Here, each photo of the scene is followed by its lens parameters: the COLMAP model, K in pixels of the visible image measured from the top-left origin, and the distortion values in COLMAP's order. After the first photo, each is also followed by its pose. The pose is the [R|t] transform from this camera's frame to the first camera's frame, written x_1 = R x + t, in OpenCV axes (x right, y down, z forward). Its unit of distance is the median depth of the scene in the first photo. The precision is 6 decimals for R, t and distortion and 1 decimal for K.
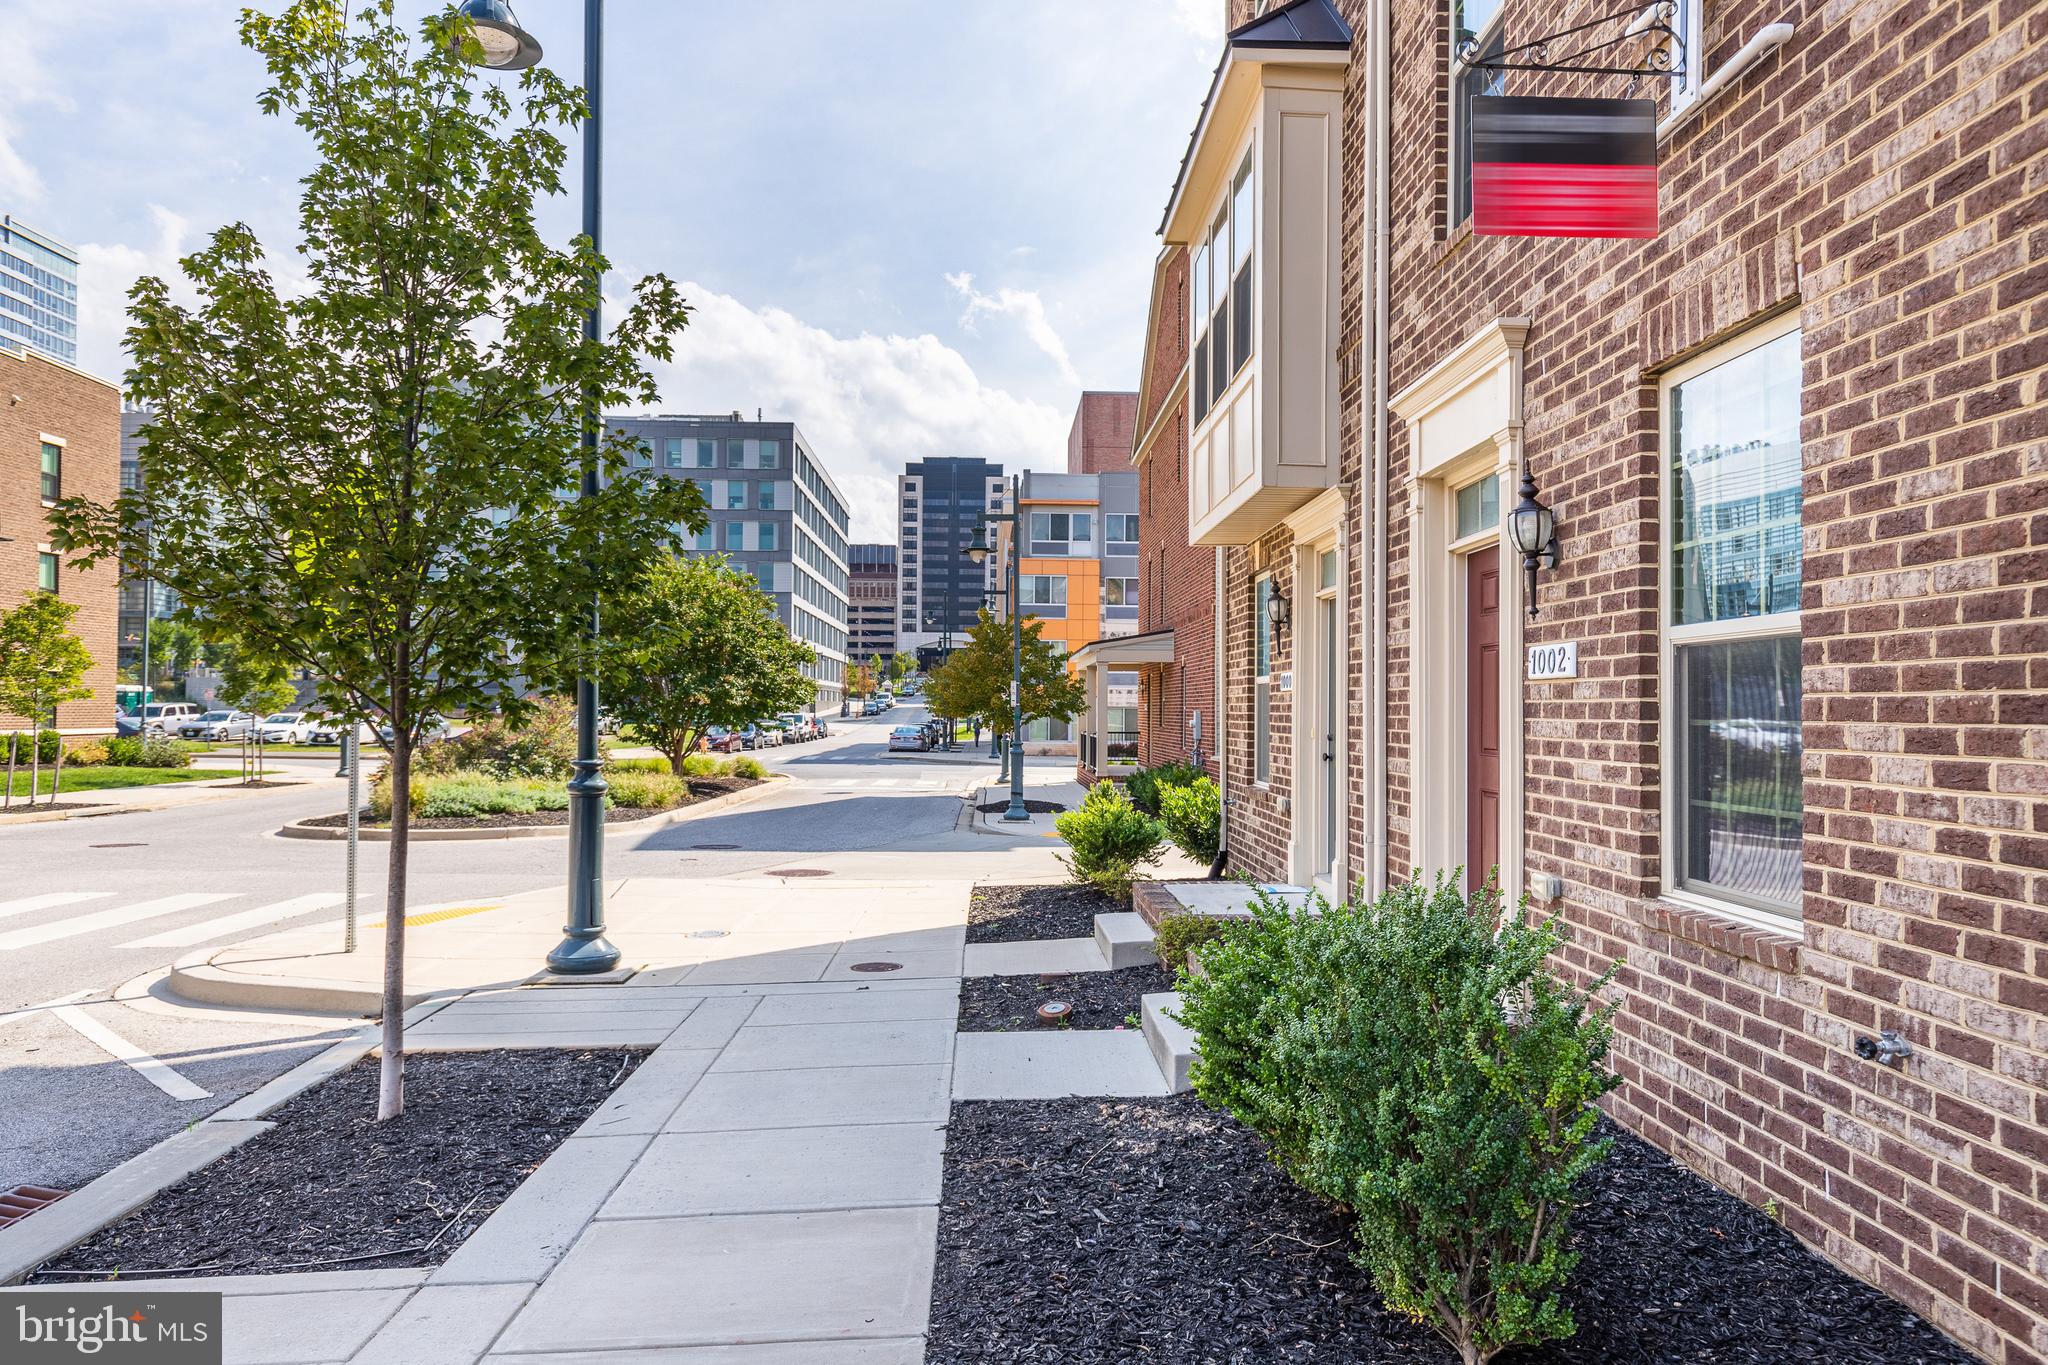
lens RADIAL K [[1314.0, 0, 1032.9], [0, 1314.0, 691.4], [0, 0, 1]] dist [0.008516, -0.001324]
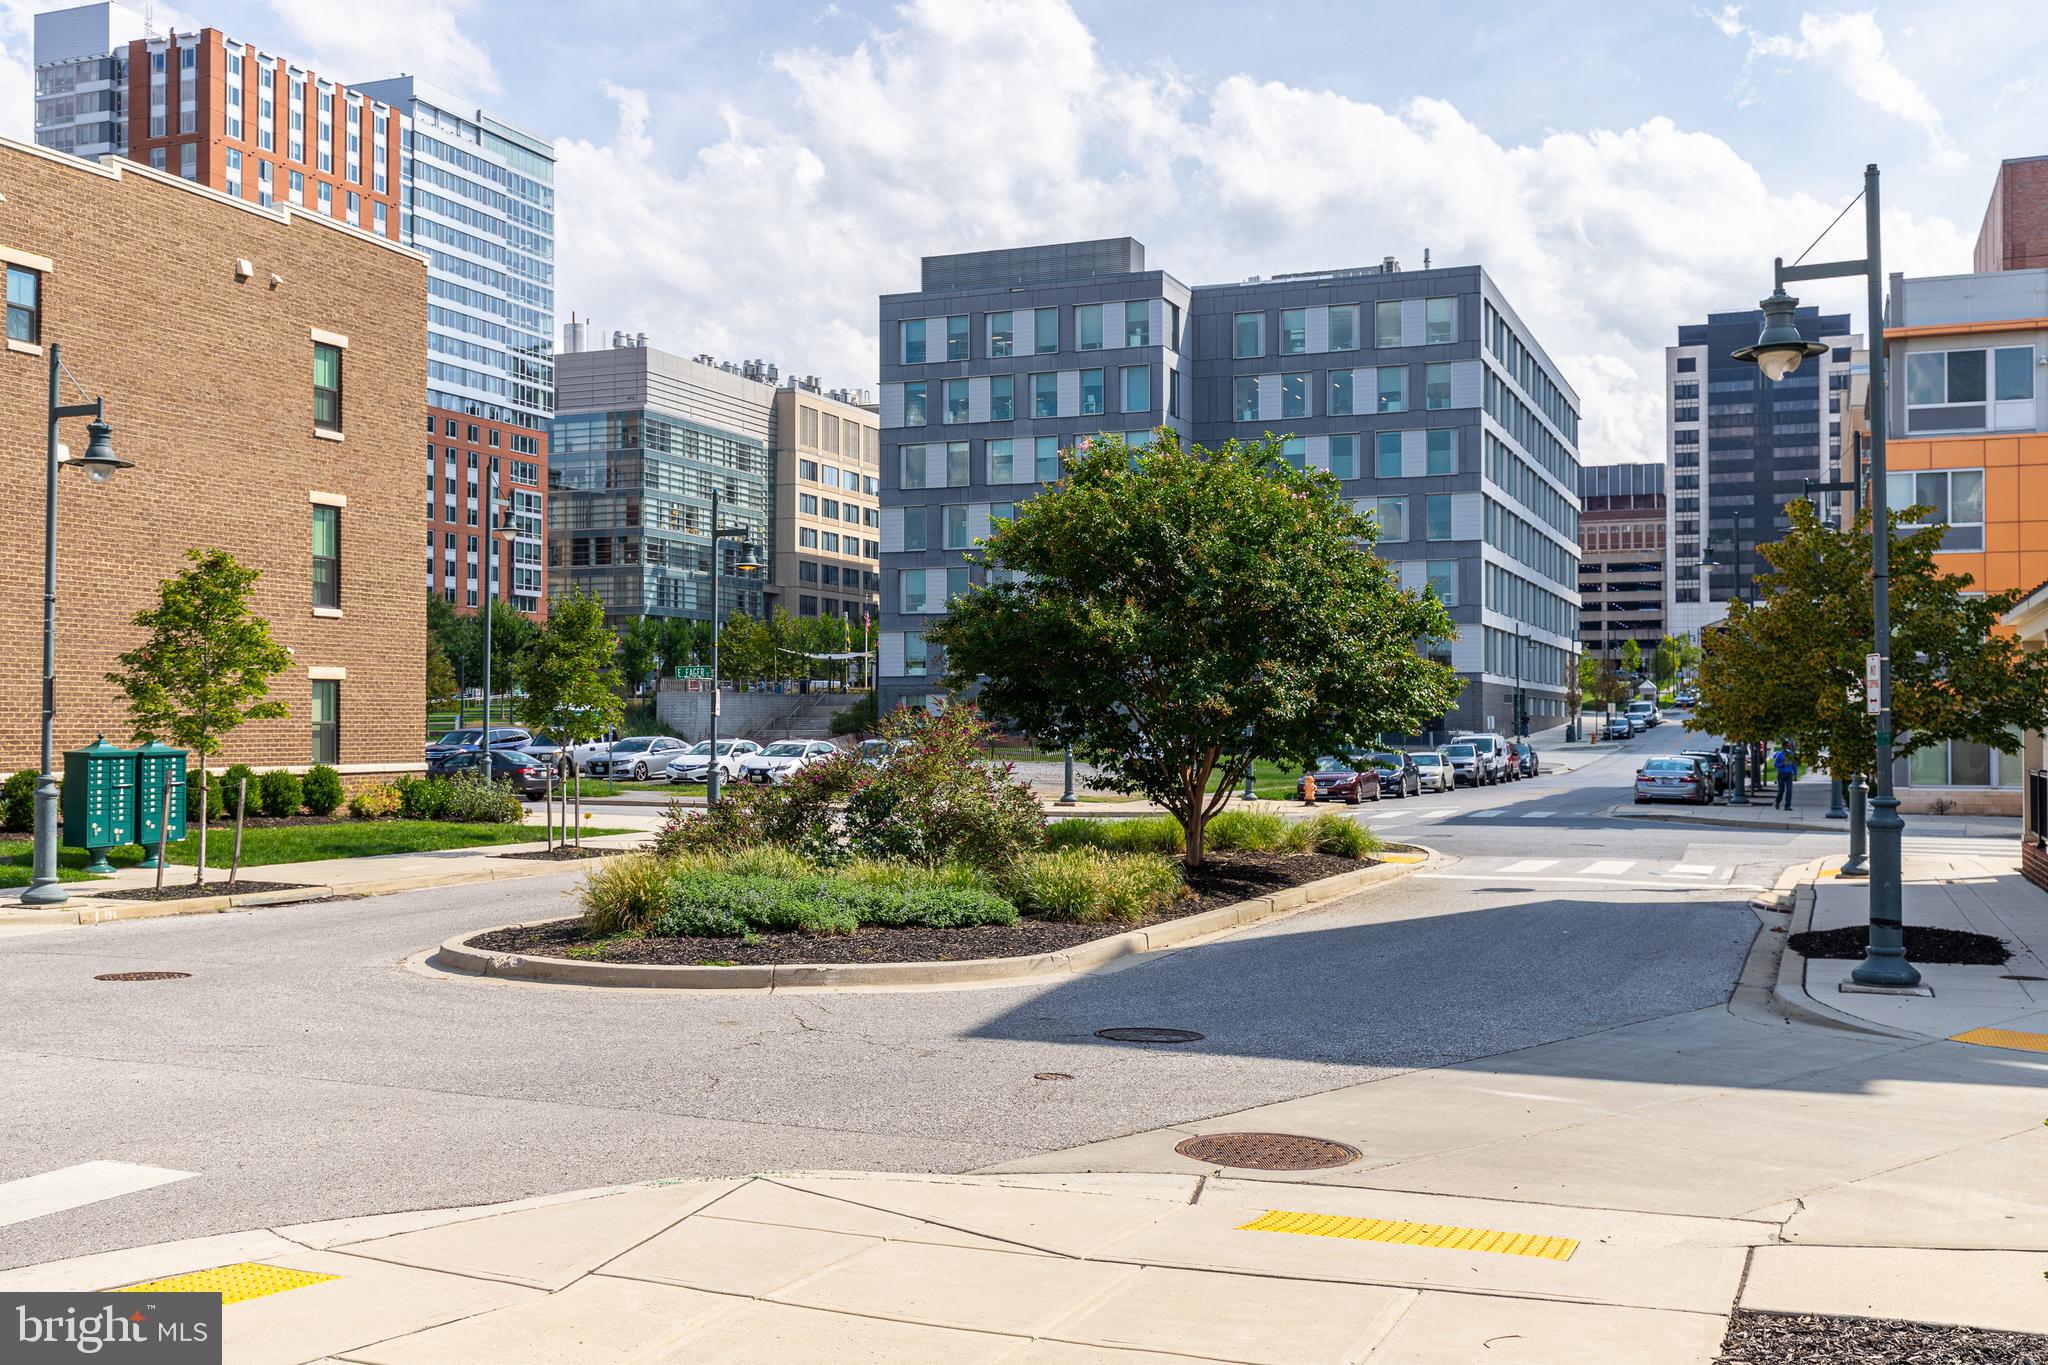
lens RADIAL K [[2012.3, 0, 1018.4], [0, 2012.3, 701.3], [0, 0, 1]] dist [0.011253, 0.000000]
pose [[0.914404, -0.012892, -0.404598, -0.001471], [0.012458, 0.999916, -0.003706, 0.002342], [0.404612, -0.001652, 0.914487, 0.106441]]
